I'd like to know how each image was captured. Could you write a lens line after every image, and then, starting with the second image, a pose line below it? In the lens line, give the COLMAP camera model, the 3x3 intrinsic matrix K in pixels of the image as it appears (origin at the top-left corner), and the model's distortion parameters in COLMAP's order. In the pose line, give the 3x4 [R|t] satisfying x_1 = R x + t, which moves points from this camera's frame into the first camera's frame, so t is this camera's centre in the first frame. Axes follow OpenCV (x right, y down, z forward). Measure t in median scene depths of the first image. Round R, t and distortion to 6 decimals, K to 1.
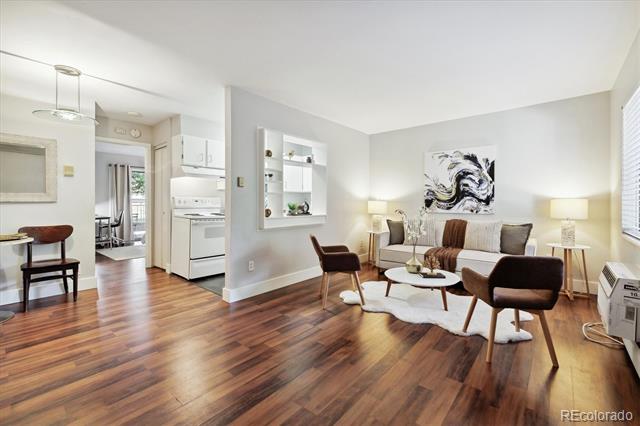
lens RADIAL K [[275.4, 0, 317.4], [0, 275.4, 201.7], [0, 0, 1]] dist [-0.003985, 0.001934]
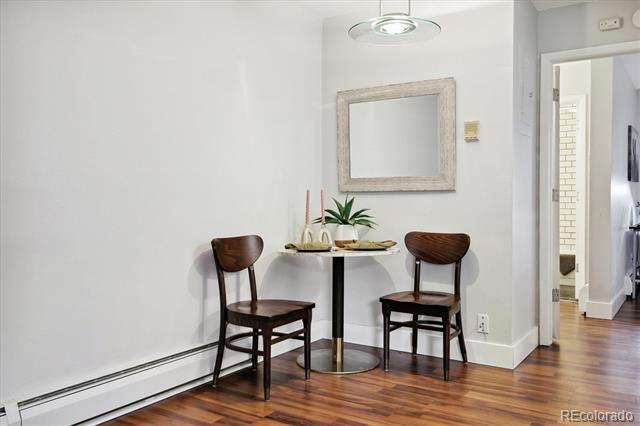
lens RADIAL K [[561.5, 0, 321.0], [0, 561.5, 211.3], [0, 0, 1]] dist [-0.009866, 0.020386]
pose [[0.126462, 0.018654, -0.991796, 0.118101], [0.003032, 0.999811, 0.019191, 0.018768], [0.991967, -0.005434, 0.126382, 0.548311]]
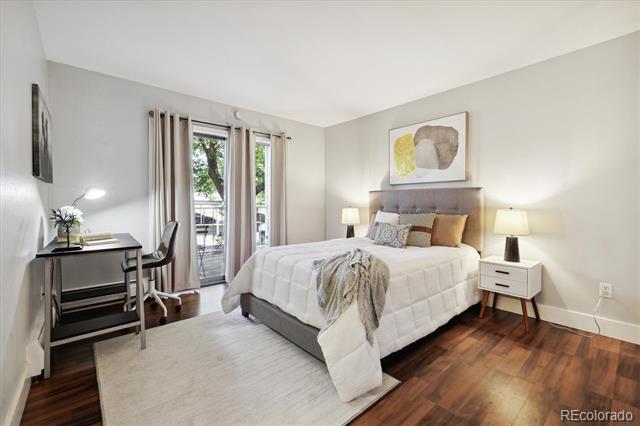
lens RADIAL K [[275.4, 0, 322.7], [0, 275.4, 207.7], [0, 0, 1]] dist [-0.003985, 0.001934]
pose [[0.989181, 0.003643, -0.146655, -0.906660], [-0.002520, 0.999966, 0.007846, 0.016458], [0.146678, -0.007392, 0.989157, 1.306474]]
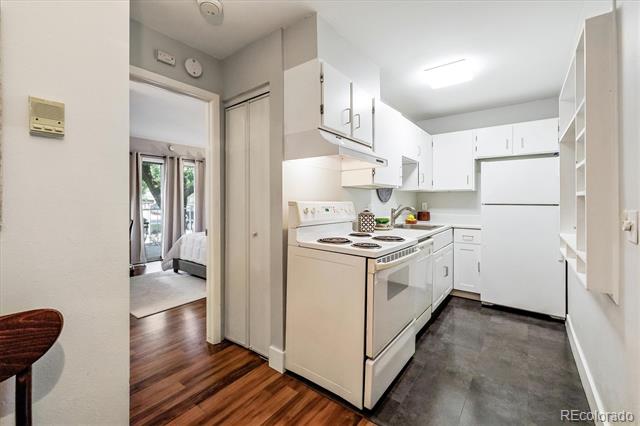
lens RADIAL K [[275.4, 0, 320.3], [0, 275.4, 199.1], [0, 0, 1]] dist [-0.003985, 0.001934]
pose [[0.998769, -0.003678, 0.049475, -0.592298], [0.004123, 0.999952, -0.008889, -0.019516], [-0.049439, 0.009082, 0.998736, 0.653087]]
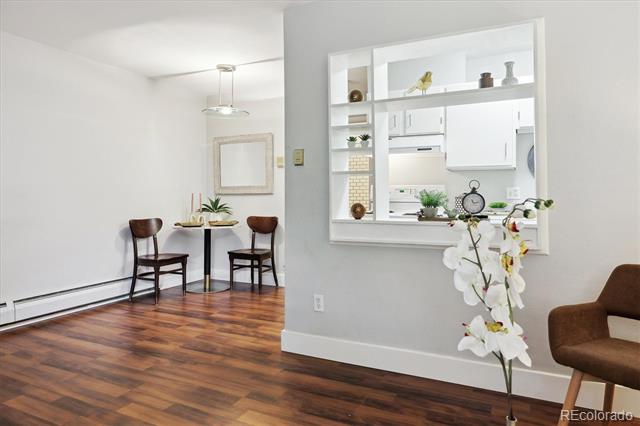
lens RADIAL K [[421.2, 0, 316.8], [0, 421.2, 189.4], [0, 0, 1]] dist [0.021615, -0.004586]
pose [[0.244390, -0.018393, -0.969503, 0.555559], [0.004049, 0.999831, -0.017948, 0.013240], [0.969669, 0.000461, 0.244423, 0.717380]]
